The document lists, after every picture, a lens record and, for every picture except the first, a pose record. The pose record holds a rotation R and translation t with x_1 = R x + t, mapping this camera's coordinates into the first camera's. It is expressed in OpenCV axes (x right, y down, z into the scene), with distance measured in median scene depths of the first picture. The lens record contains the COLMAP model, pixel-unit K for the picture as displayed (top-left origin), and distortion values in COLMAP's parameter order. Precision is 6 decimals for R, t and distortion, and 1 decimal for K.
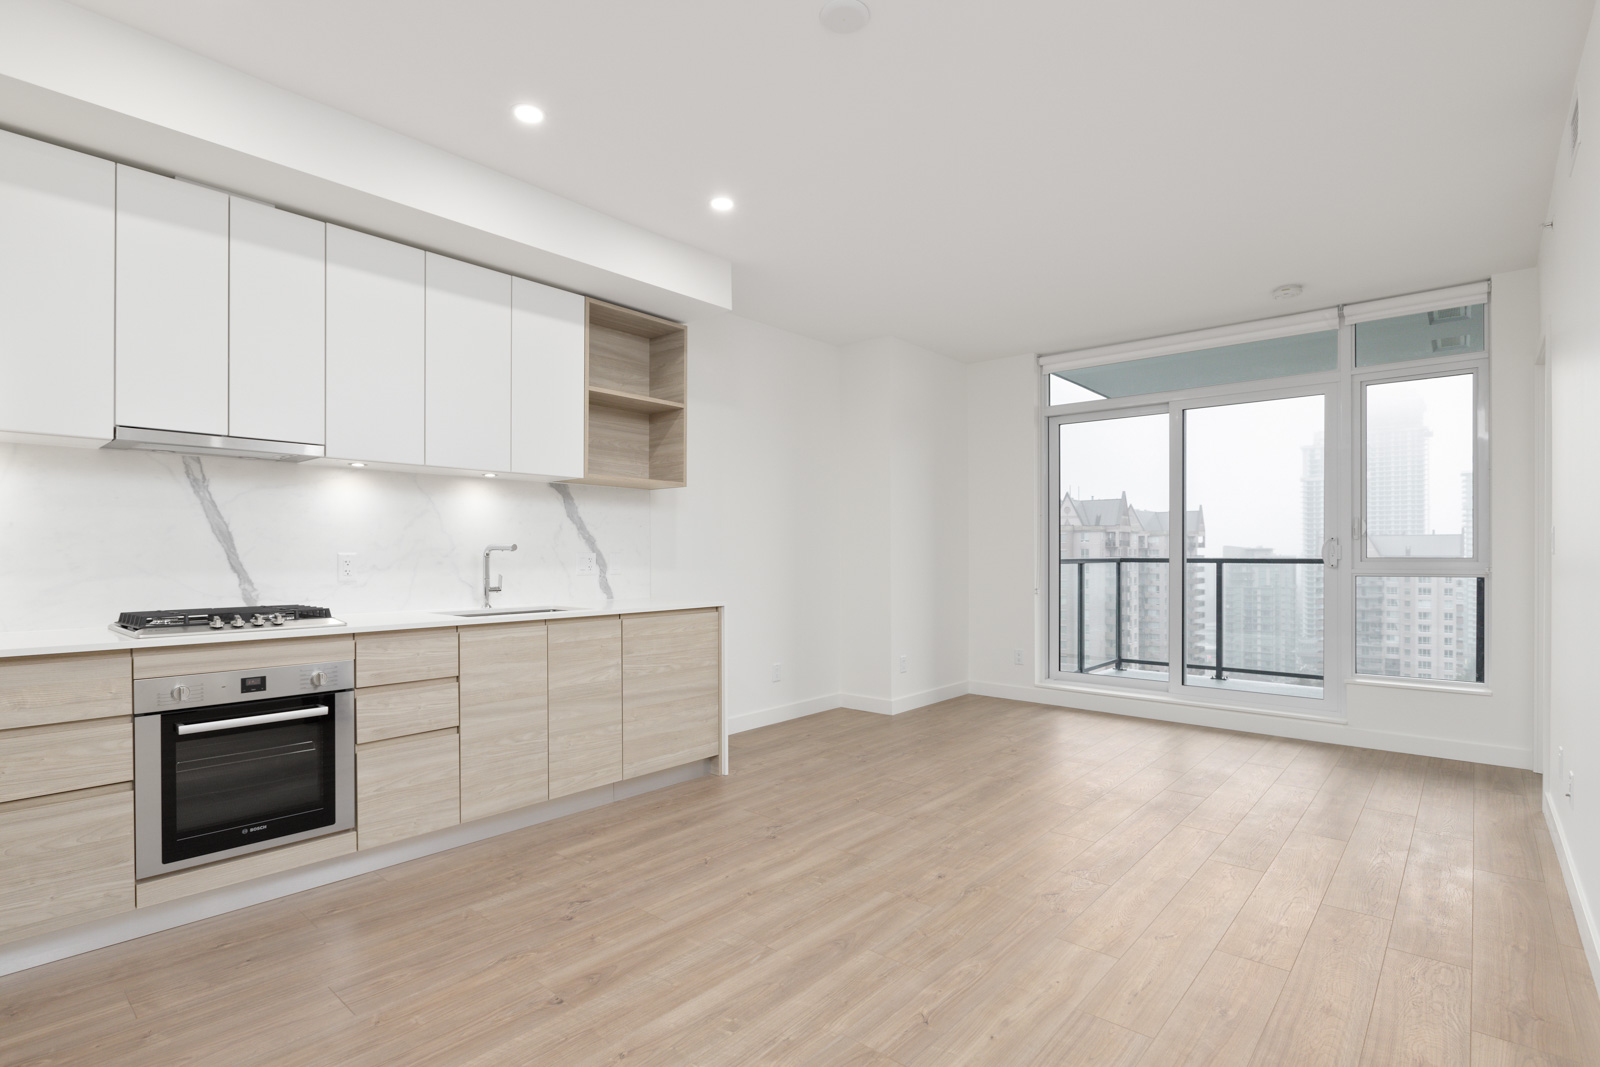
lens RADIAL K [[786.7, 0, 798.3], [0, 786.7, 548.0], [0, 0, 1]] dist [0.001754, -0.000138]
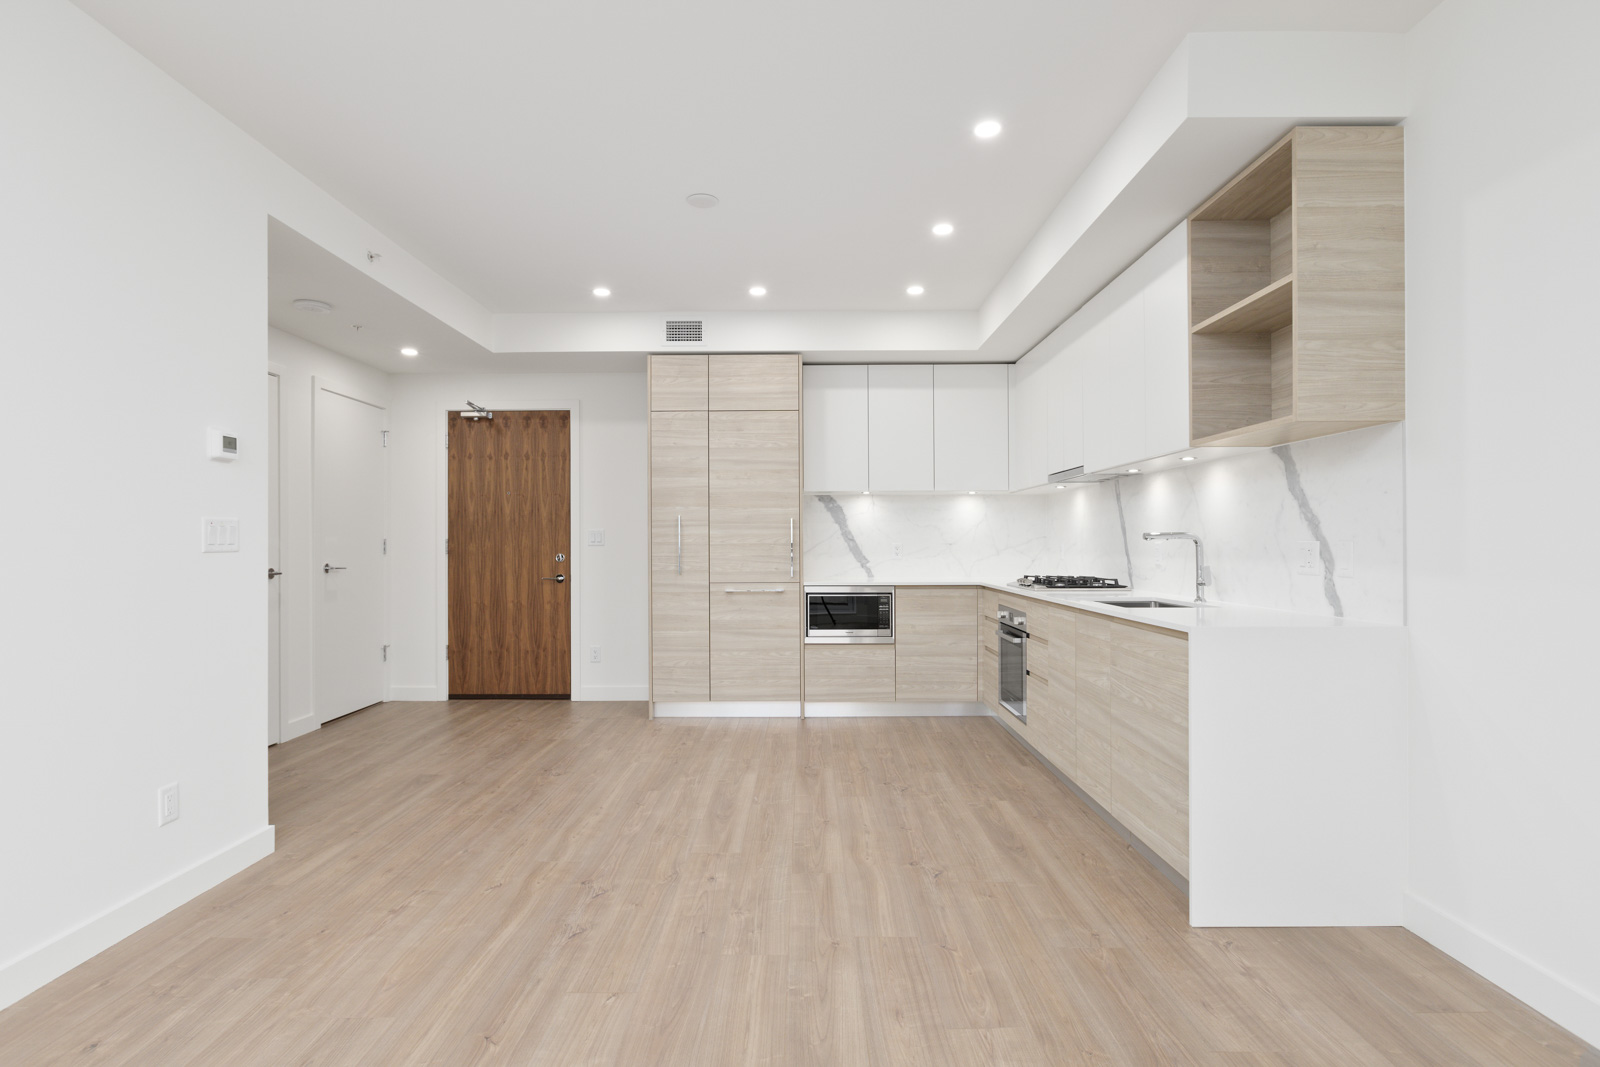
lens RADIAL K [[786.7, 0, 798.3], [0, 786.7, 548.0], [0, 0, 1]] dist [0.001754, -0.000138]
pose [[-0.761778, 0.007263, -0.647797, 0.519752], [0.009459, 0.999955, 0.000089, 0.008144], [0.647769, -0.006060, -0.761813, 1.298707]]
